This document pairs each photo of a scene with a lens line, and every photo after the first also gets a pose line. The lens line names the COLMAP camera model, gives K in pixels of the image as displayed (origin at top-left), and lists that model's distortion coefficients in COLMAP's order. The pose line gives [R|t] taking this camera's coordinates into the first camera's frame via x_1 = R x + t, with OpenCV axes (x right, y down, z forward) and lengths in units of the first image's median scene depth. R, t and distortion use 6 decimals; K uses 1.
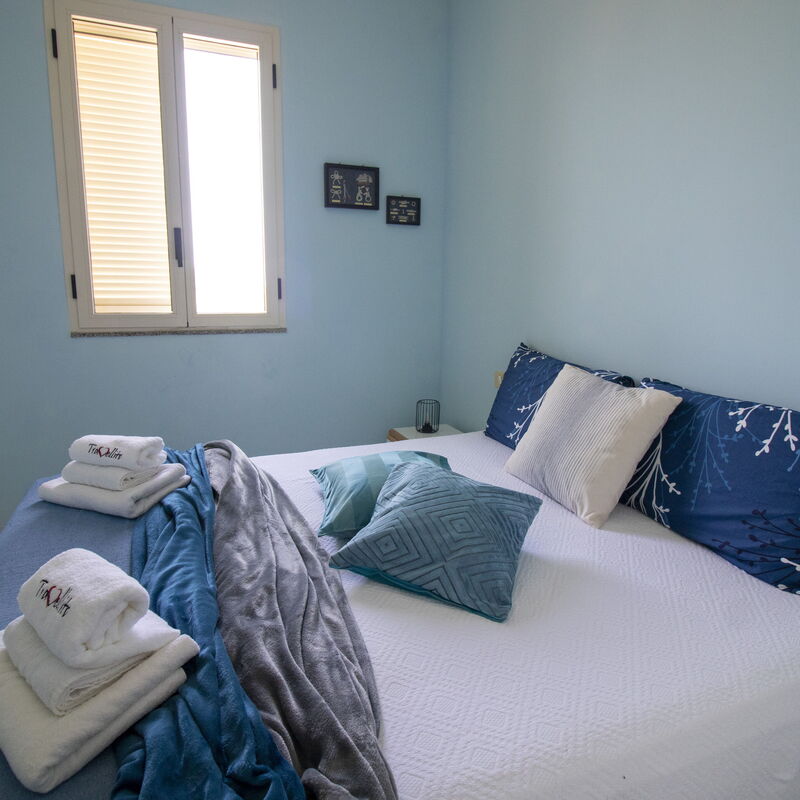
lens RADIAL K [[554.0, 0, 393.7], [0, 554.0, 383.4], [0, 0, 1]] dist [0.006741, -0.026669]
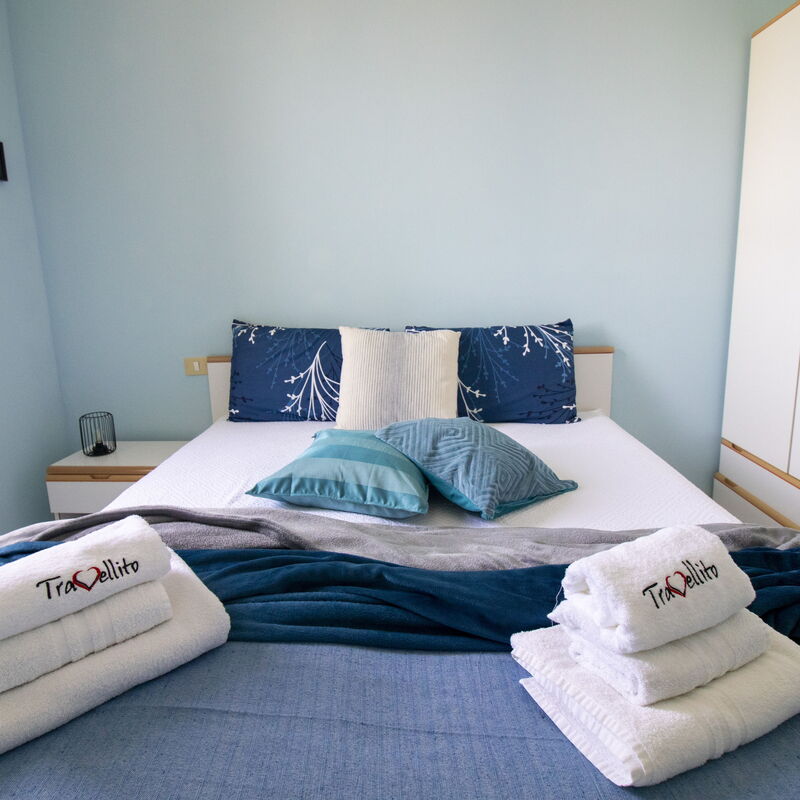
lens RADIAL K [[554.0, 0, 393.7], [0, 554.0, 383.4], [0, 0, 1]] dist [0.006741, -0.026669]
pose [[0.434448, -0.199005, 0.878437, -0.816910], [0.188043, 0.973835, 0.127616, -0.058418], [-0.880849, 0.109741, 0.460502, 0.521822]]
